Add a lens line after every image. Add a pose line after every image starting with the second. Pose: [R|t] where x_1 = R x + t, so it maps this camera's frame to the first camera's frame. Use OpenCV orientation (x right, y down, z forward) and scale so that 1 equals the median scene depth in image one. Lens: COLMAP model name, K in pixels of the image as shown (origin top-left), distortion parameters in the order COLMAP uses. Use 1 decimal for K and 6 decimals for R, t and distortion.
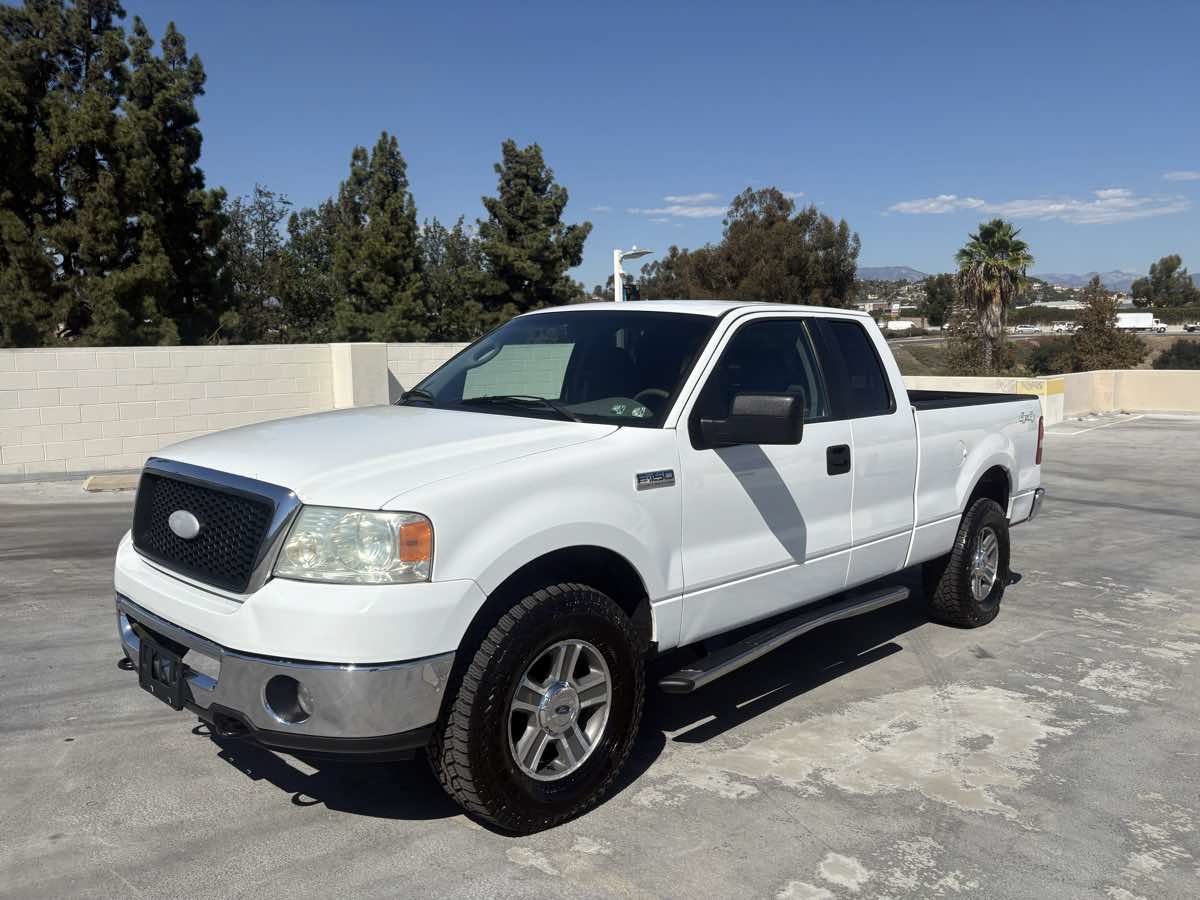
lens RADIAL K [[909.3, 0, 609.8], [0, 909.3, 453.7], [0, 0, 1]] dist [0.034259, -0.035247]
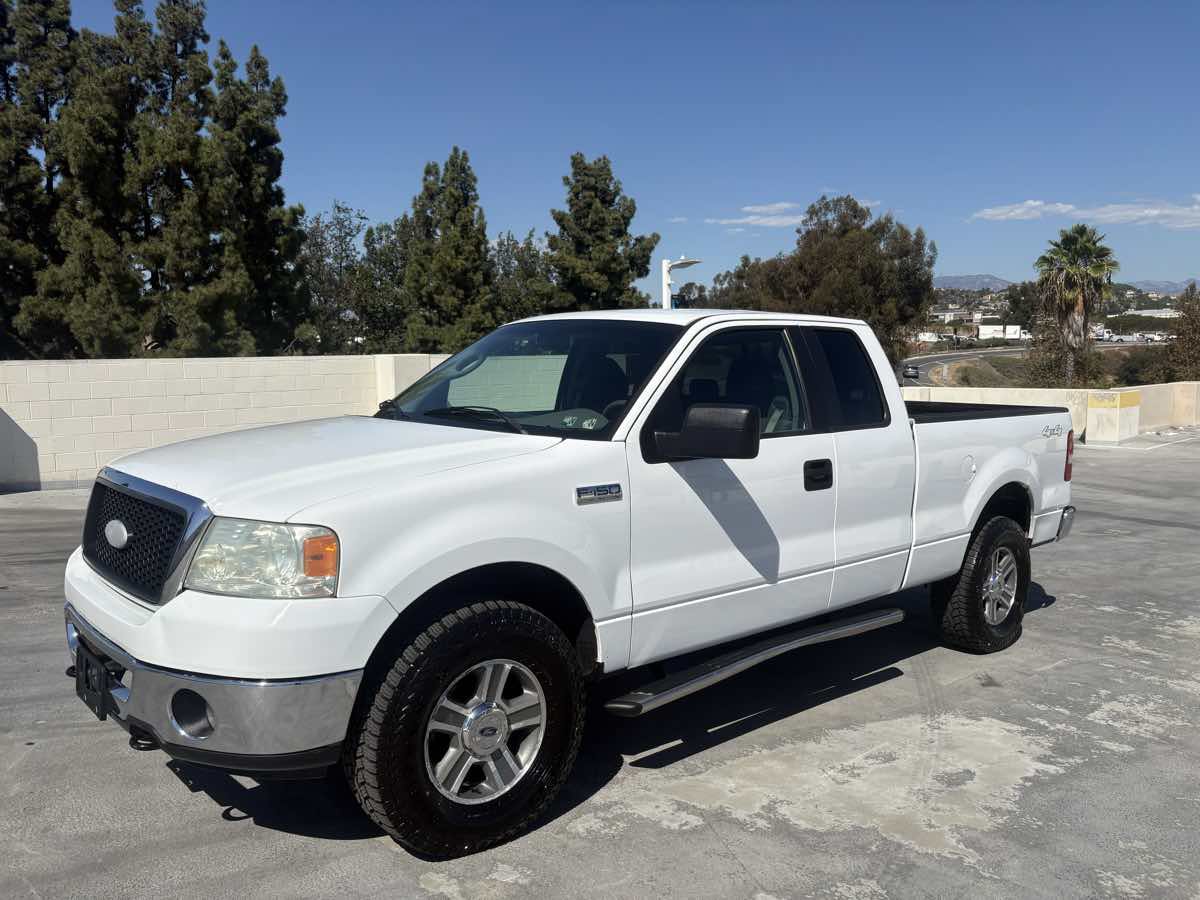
lens RADIAL K [[909.3, 0, 609.2], [0, 909.3, 458.0], [0, 0, 1]] dist [0.034259, -0.035247]
pose [[0.996783, 0.007722, -0.079772, 0.007596], [-0.008305, 0.999941, -0.006983, -0.000212], [0.079714, 0.007623, 0.996789, 0.002063]]
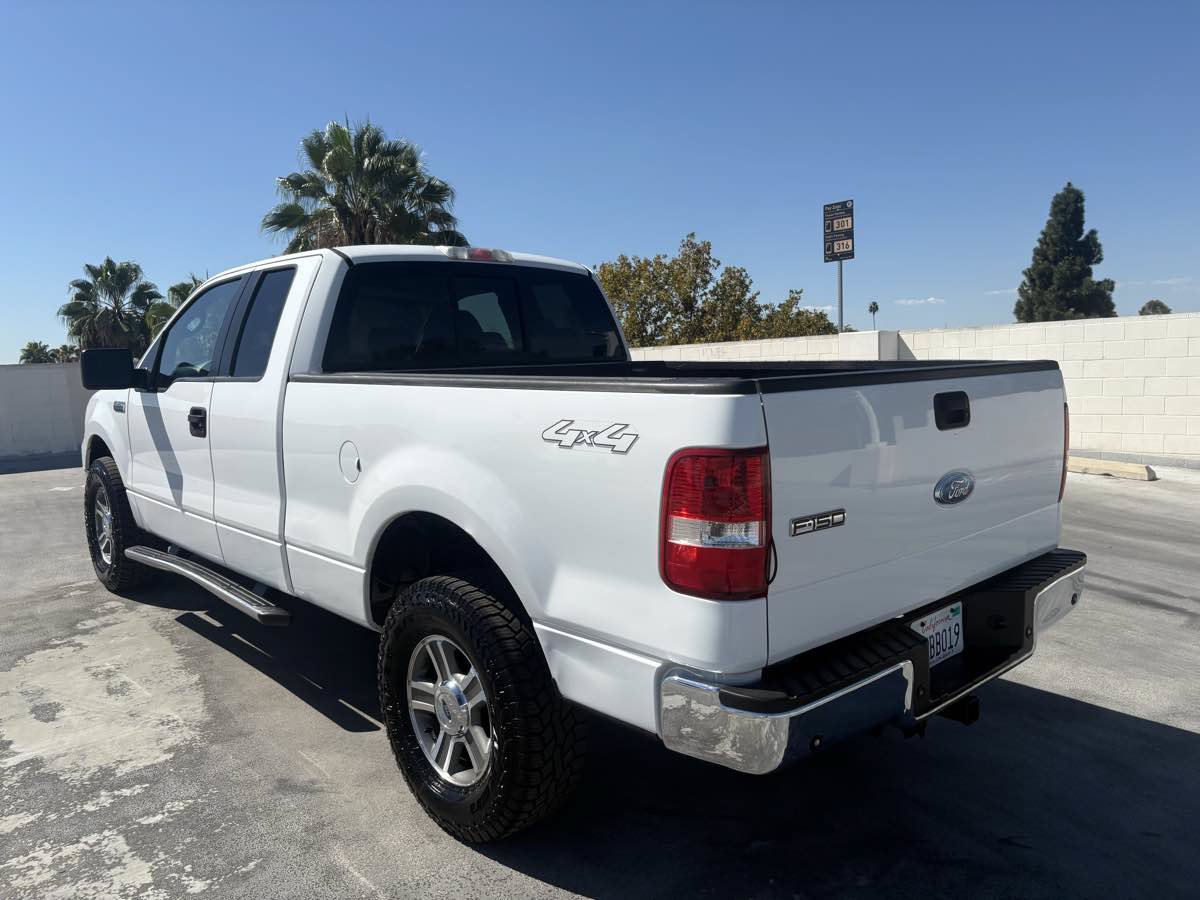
lens RADIAL K [[909.3, 0, 598.5], [0, 909.3, 460.8], [0, 0, 1]] dist [0.034259, -0.035247]
pose [[-0.075447, 0.112455, -0.990788, 0.082749], [-0.087961, 0.988996, 0.118949, -0.007425], [0.993263, 0.096125, -0.064725, 0.103724]]
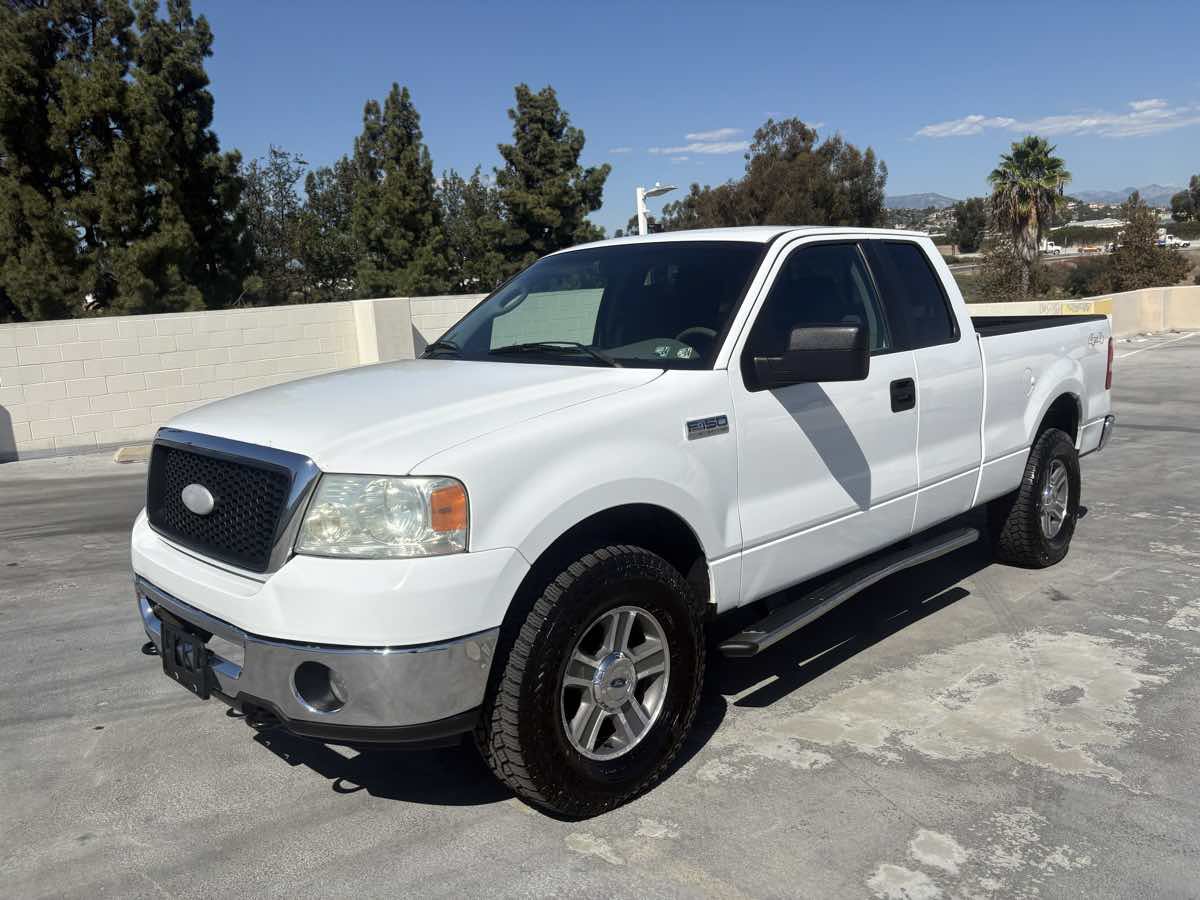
lens RADIAL K [[909.3, 0, 606.8], [0, 909.3, 451.2], [0, 0, 1]] dist [0.034259, -0.035247]
pose [[0.998273, -0.045397, -0.037287, -0.000919], [0.047390, 0.997393, 0.054426, -0.000082], [0.034719, -0.056099, 0.997821, 0.005013]]
